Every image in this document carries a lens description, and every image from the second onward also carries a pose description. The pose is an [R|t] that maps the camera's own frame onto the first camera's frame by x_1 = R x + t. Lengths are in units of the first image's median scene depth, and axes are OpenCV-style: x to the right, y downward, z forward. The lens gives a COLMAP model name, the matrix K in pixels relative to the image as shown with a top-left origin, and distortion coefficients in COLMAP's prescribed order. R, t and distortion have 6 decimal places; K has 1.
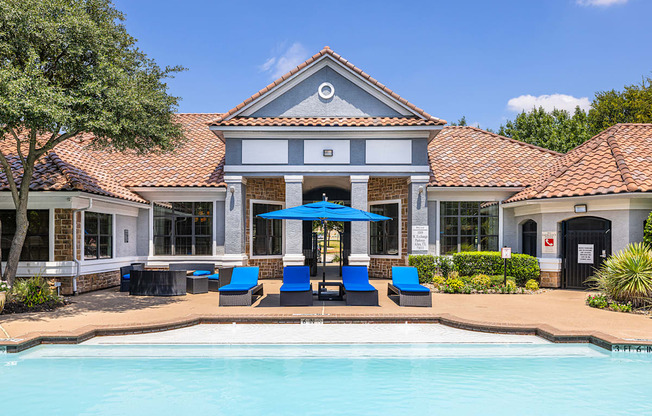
lens RADIAL K [[466.1, 0, 325.6], [0, 466.1, 231.6], [0, 0, 1]] dist [0.001286, 0.001246]
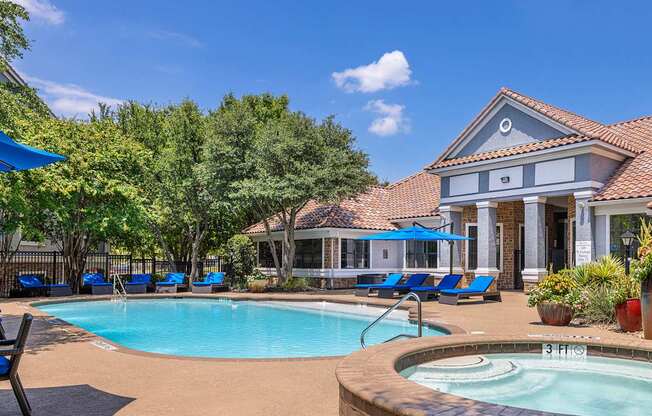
lens RADIAL K [[466.1, 0, 325.6], [0, 466.1, 231.6], [0, 0, 1]] dist [0.001286, 0.001246]
pose [[0.636390, -0.044738, -0.770069, 0.598049], [0.009811, 0.998705, -0.049913, 0.011118], [0.771305, 0.024209, 0.636005, -0.064171]]
